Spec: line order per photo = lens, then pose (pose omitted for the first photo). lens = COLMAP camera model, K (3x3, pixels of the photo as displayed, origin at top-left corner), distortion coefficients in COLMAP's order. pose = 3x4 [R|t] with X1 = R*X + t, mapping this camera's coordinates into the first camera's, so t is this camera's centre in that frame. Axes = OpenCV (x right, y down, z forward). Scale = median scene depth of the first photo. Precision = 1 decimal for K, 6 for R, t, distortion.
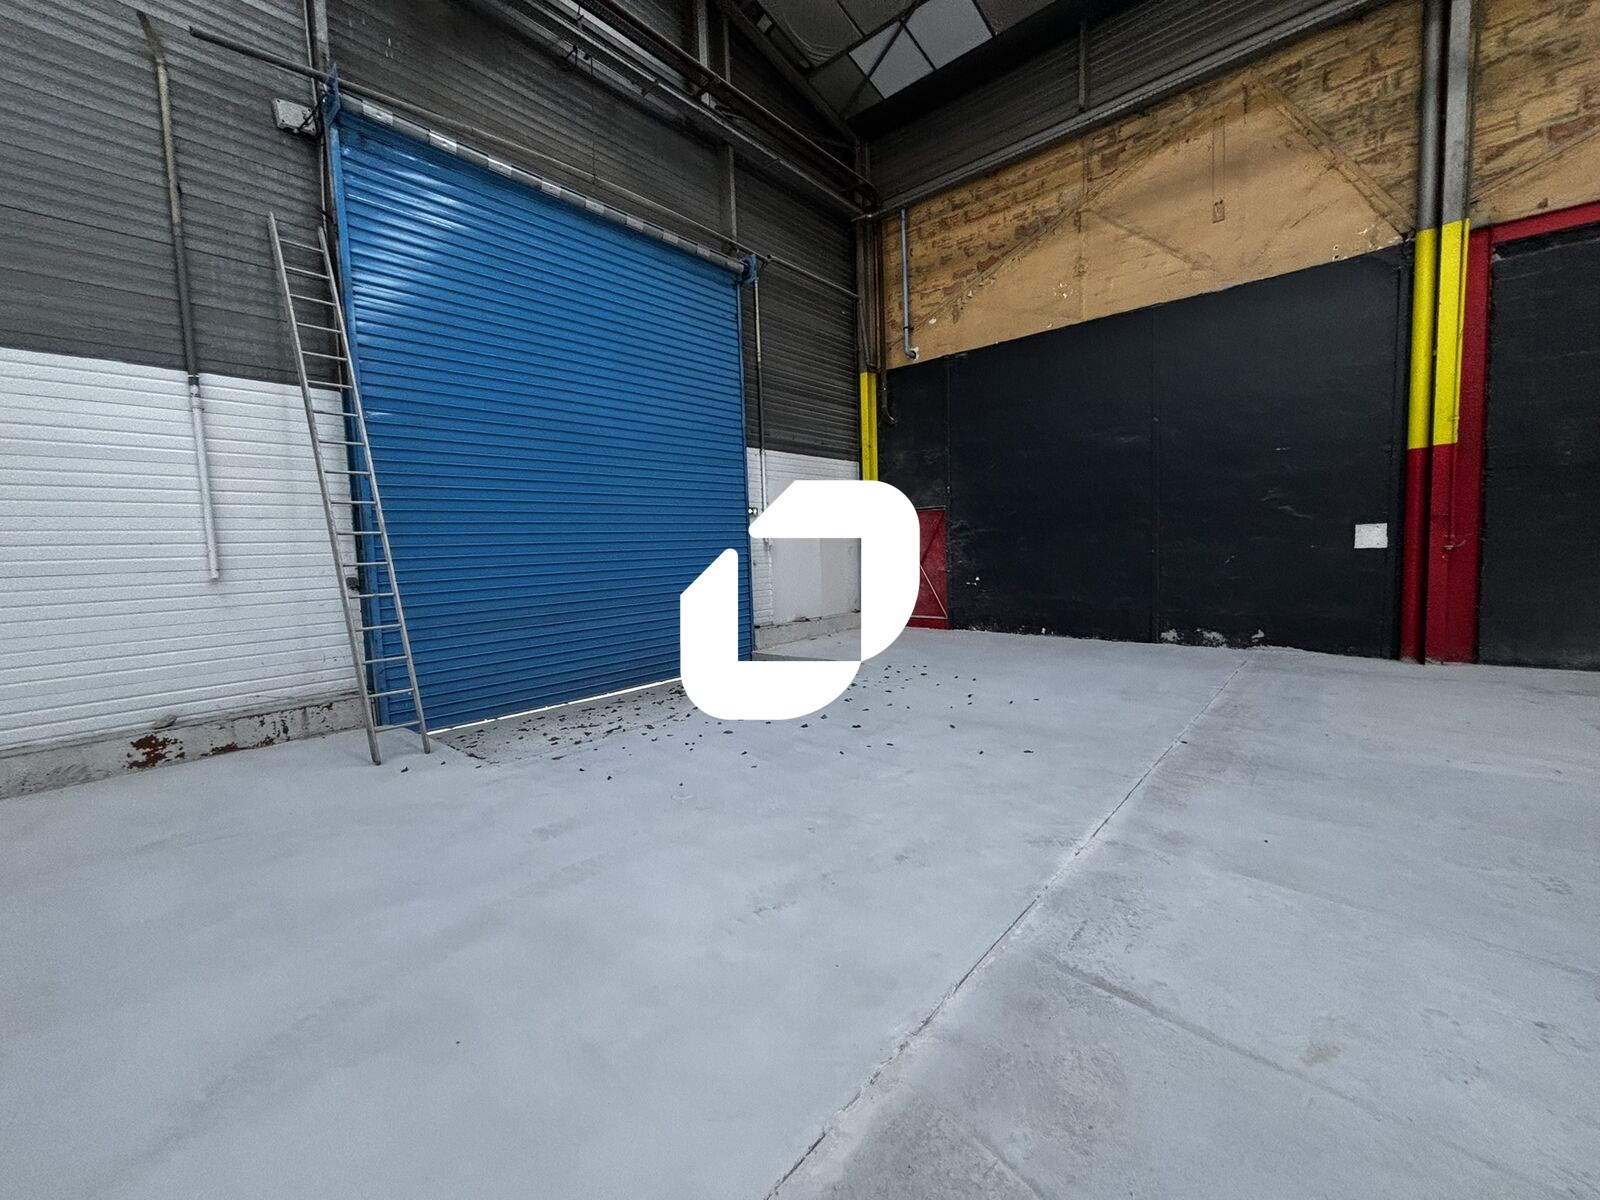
lens RADIAL K [[648.3, 0, 812.9], [0, 648.3, 591.6], [0, 0, 1]] dist [0.001533, -0.000036]
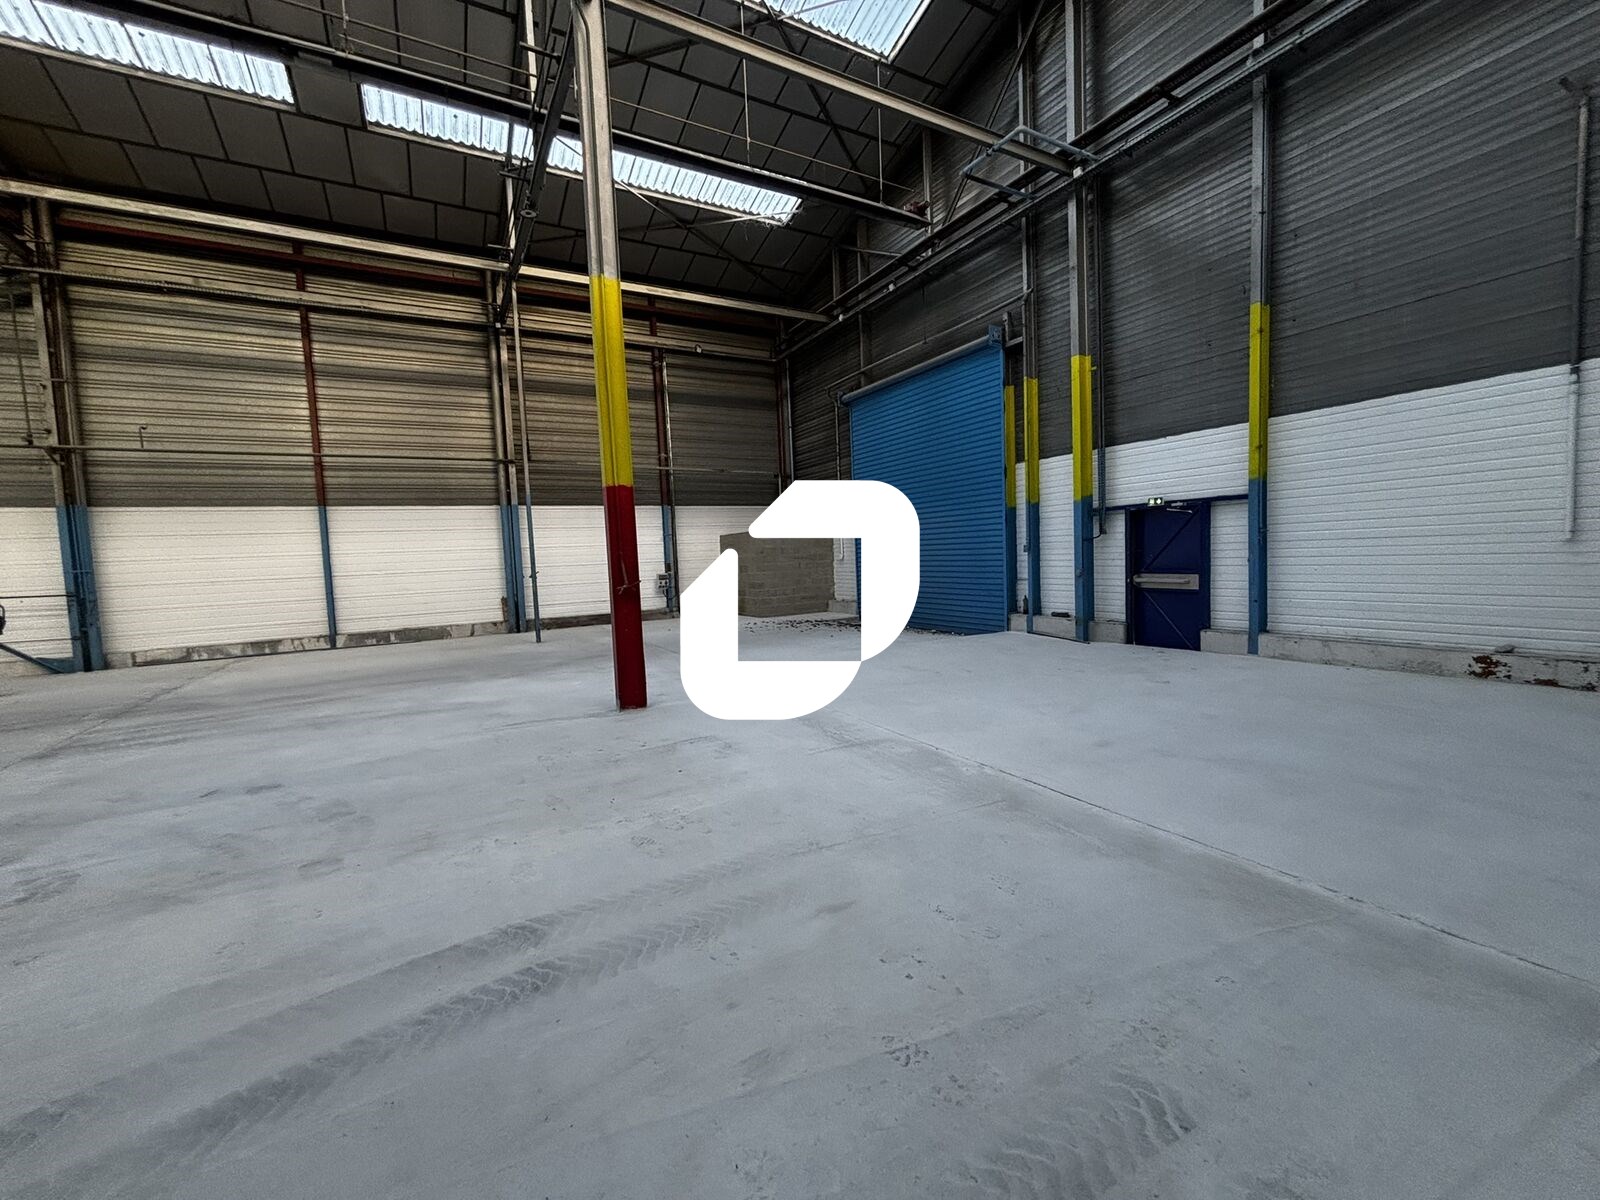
lens RADIAL K [[648.3, 0, 788.7], [0, 648.3, 605.4], [0, 0, 1]] dist [0.001533, -0.000036]
pose [[-0.343241, 0.123925, -0.931036, 0.481496], [-0.015572, 0.990370, 0.137564, -0.029564], [0.939118, 0.061716, -0.338006, 0.059535]]
